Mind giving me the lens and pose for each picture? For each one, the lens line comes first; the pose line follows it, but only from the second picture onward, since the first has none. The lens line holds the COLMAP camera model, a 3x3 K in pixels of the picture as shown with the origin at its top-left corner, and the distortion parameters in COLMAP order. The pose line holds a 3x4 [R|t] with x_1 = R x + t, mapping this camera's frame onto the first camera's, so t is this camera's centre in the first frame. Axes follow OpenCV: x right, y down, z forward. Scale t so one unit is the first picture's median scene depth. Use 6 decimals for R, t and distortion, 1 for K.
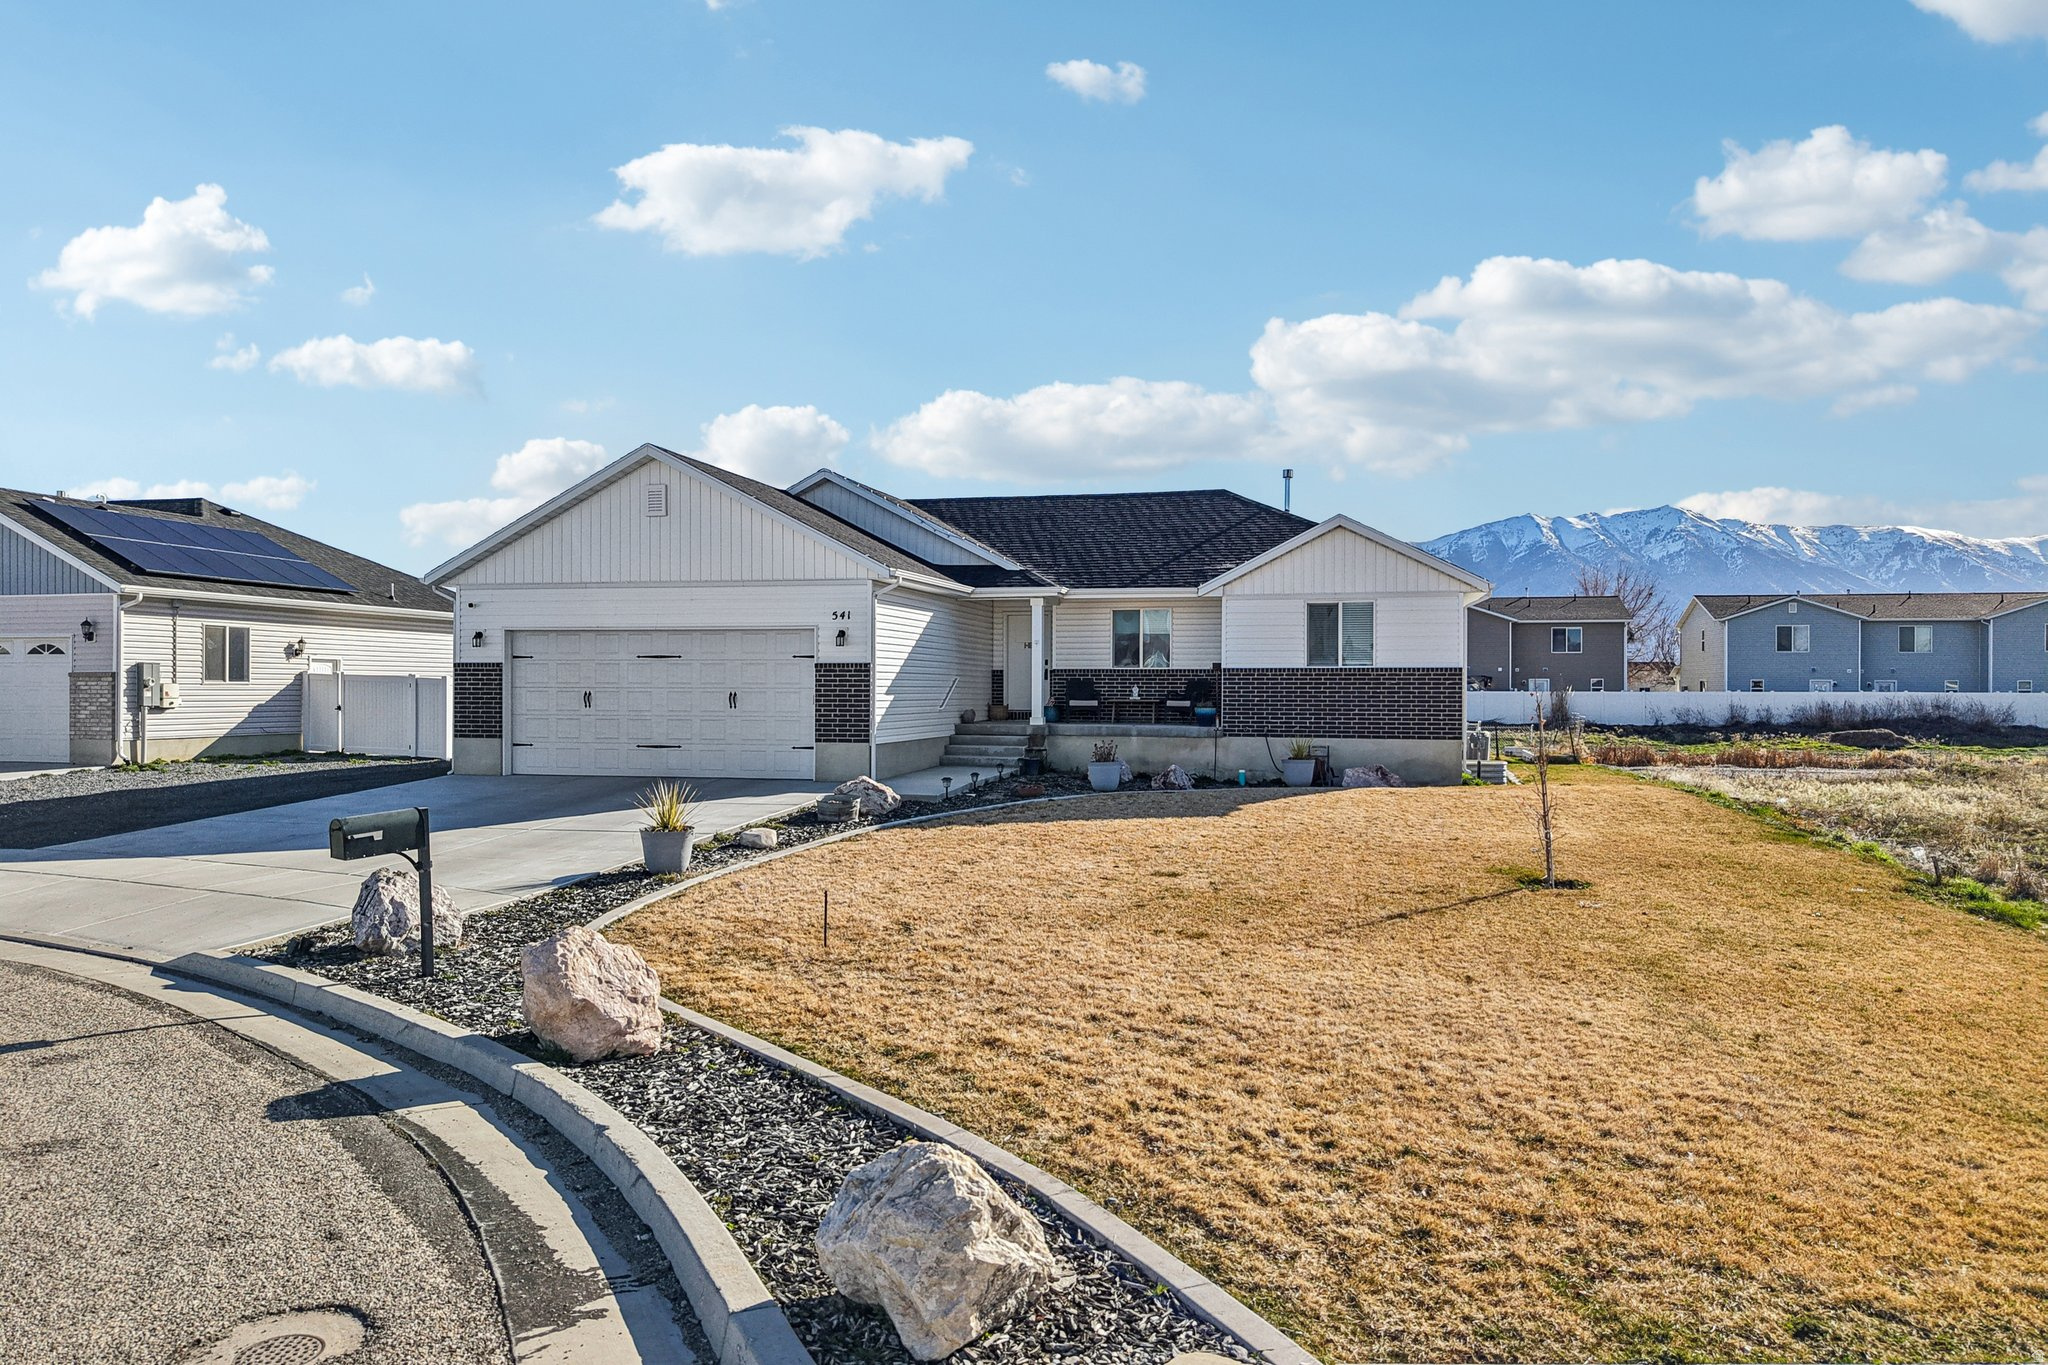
lens RADIAL K [[1374.9, 0, 1024.0], [0, 1374.9, 682.5], [0, 0, 1]] dist [0.010376, -0.002371]
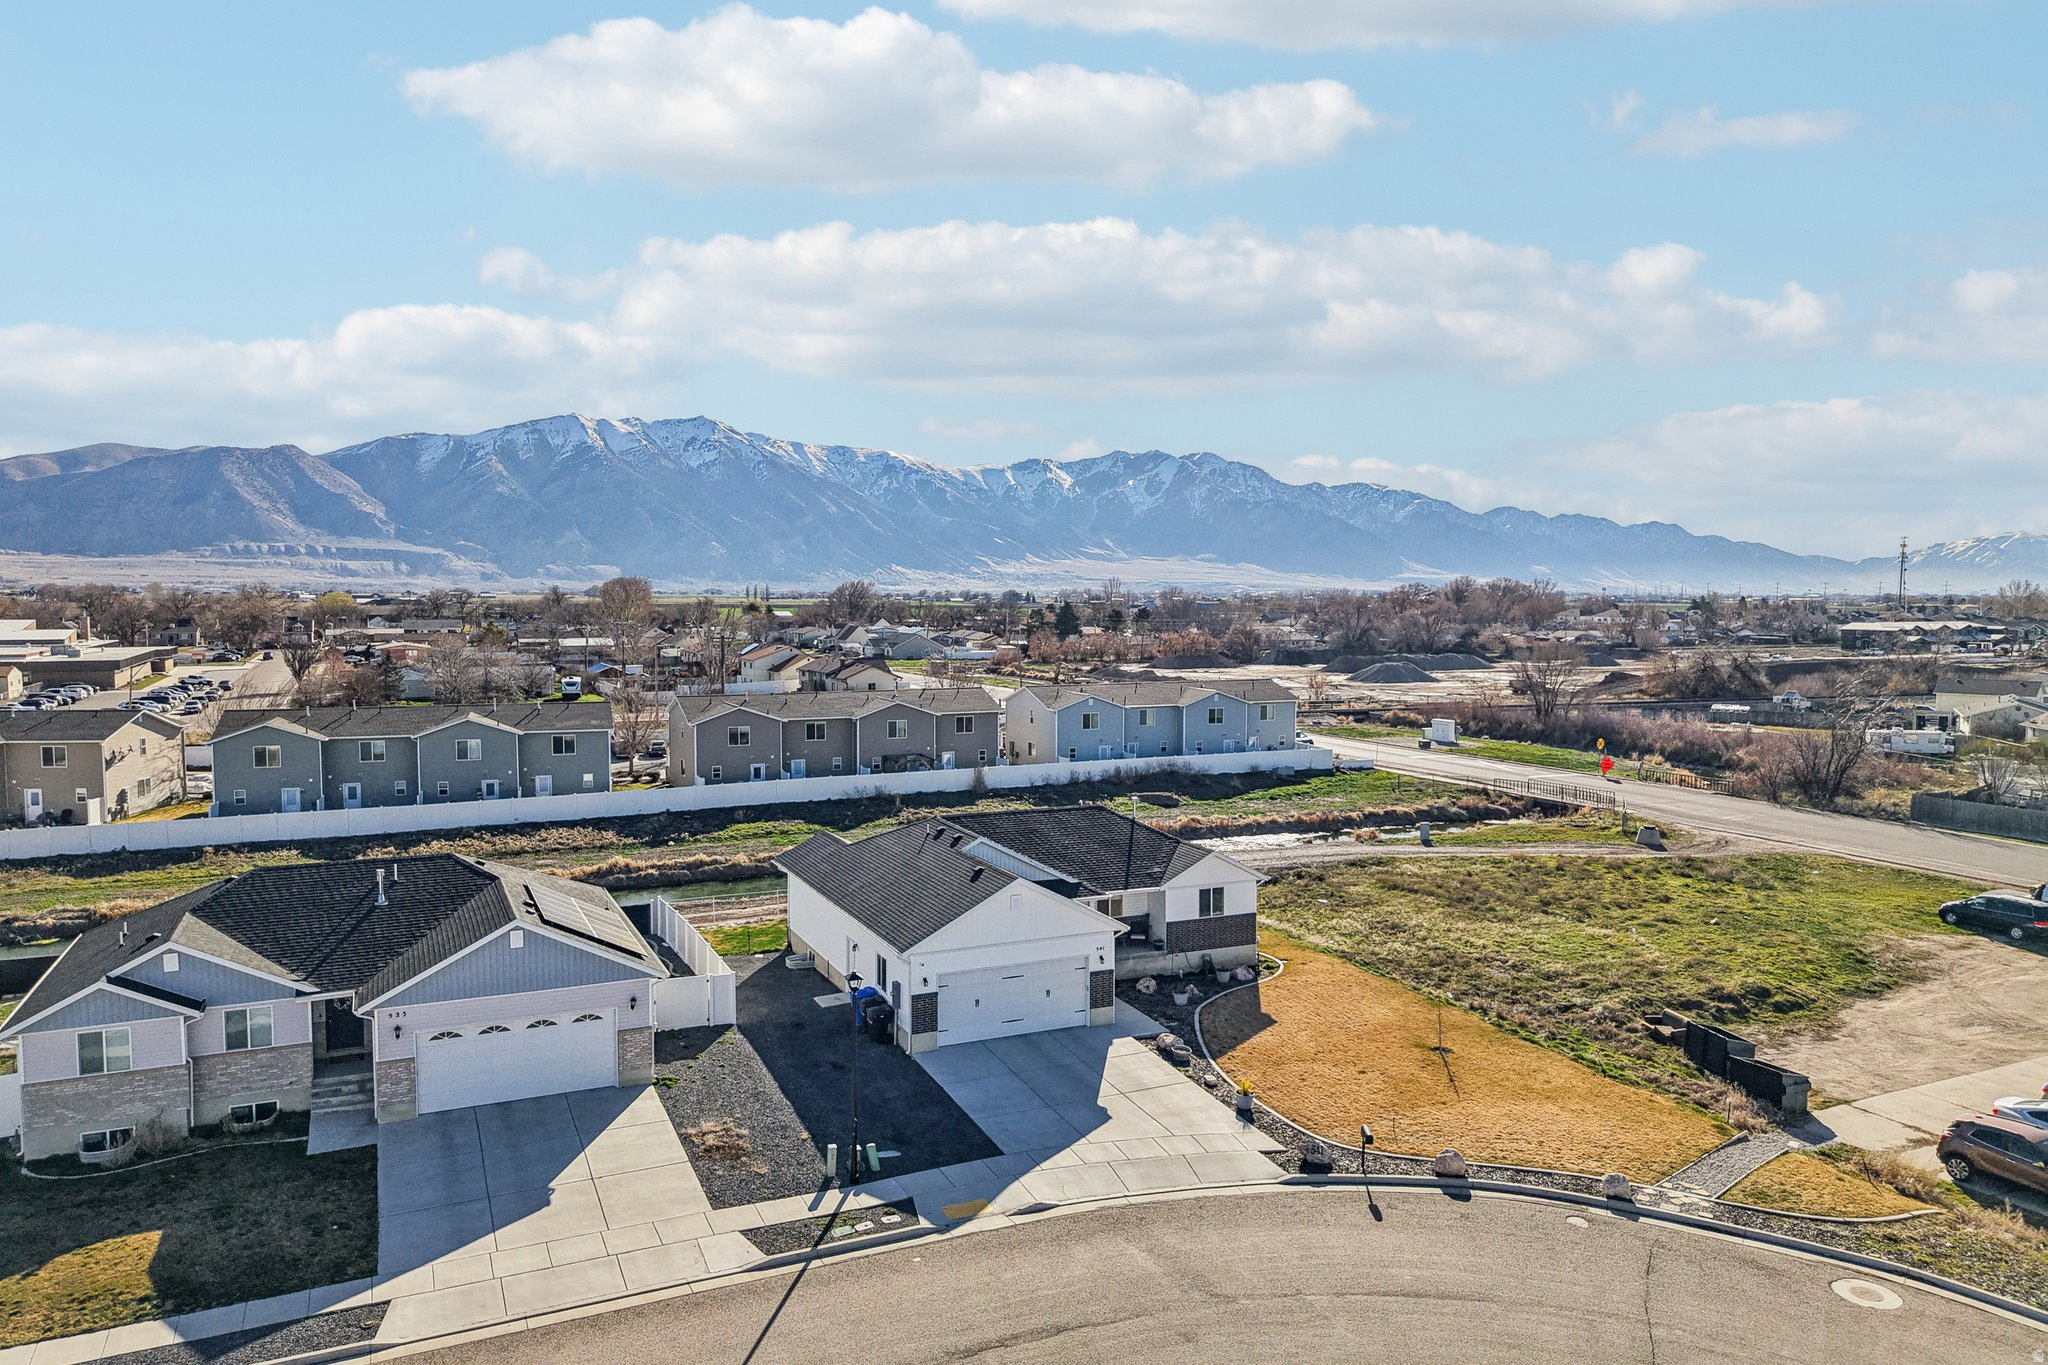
lens RADIAL K [[1362.5, 0, 1036.2], [0, 1362.5, 647.9], [0, 0, 1]] dist [0.041776, -0.056051]
pose [[0.782877, -0.027427, 0.621572, -1.319253], [-0.001462, 0.998944, 0.045920, -0.533413], [-0.622175, -0.036858, 0.782010, -0.522086]]
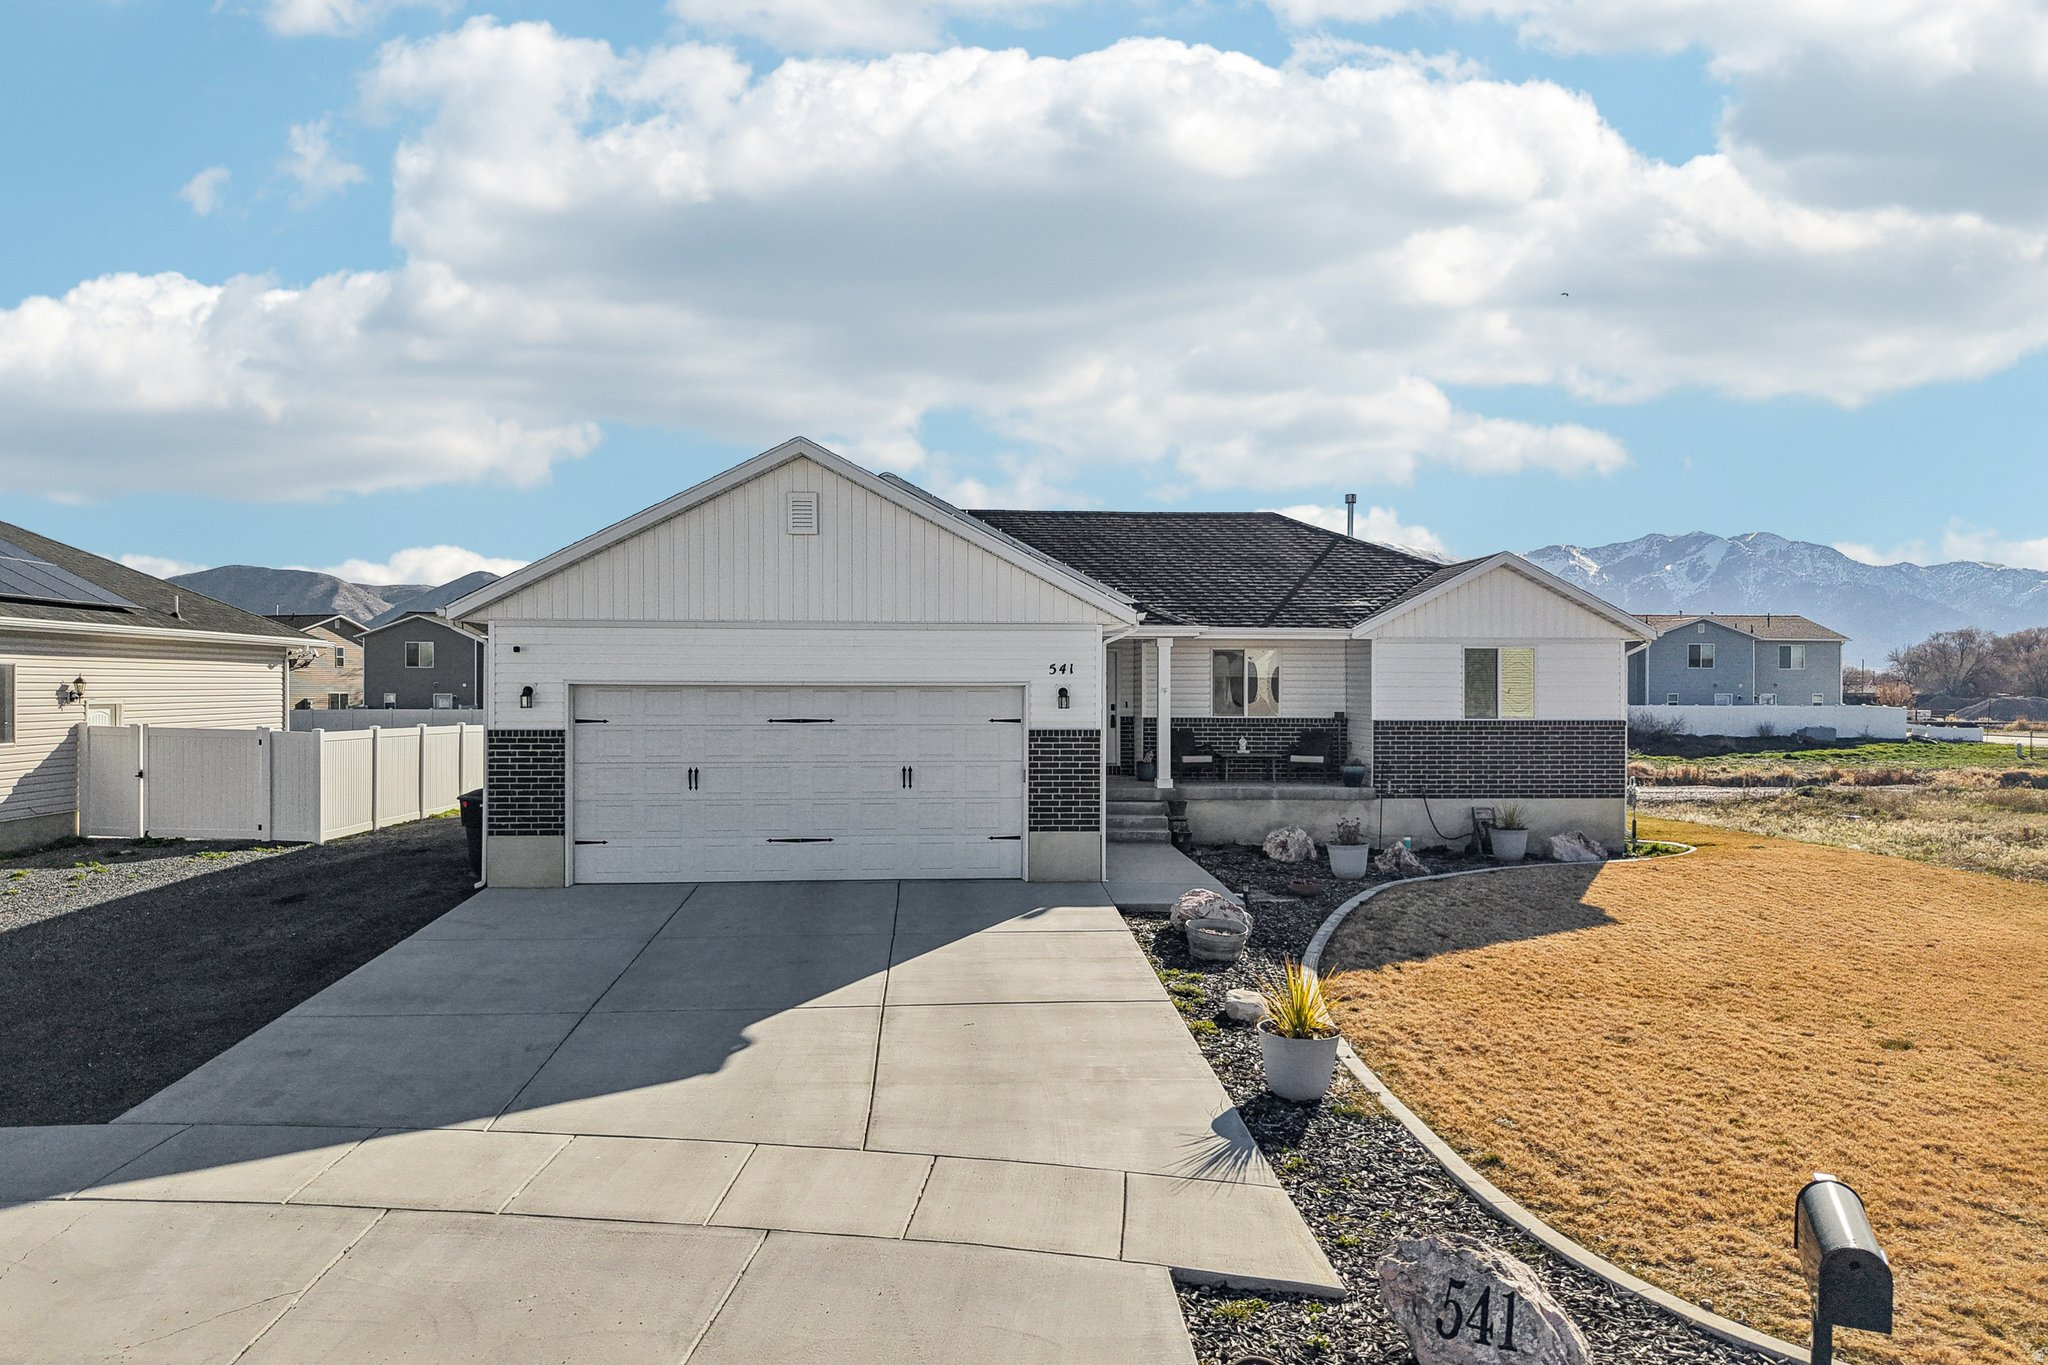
lens RADIAL K [[1374.9, 0, 1024.0], [0, 1374.9, 682.5], [0, 0, 1]] dist [0.010376, -0.002371]
pose [[0.954491, -0.001007, 0.298239, -0.330711], [0.000704, 0.999999, 0.001123, -0.035776], [-0.298240, -0.000862, 0.954491, 0.220872]]
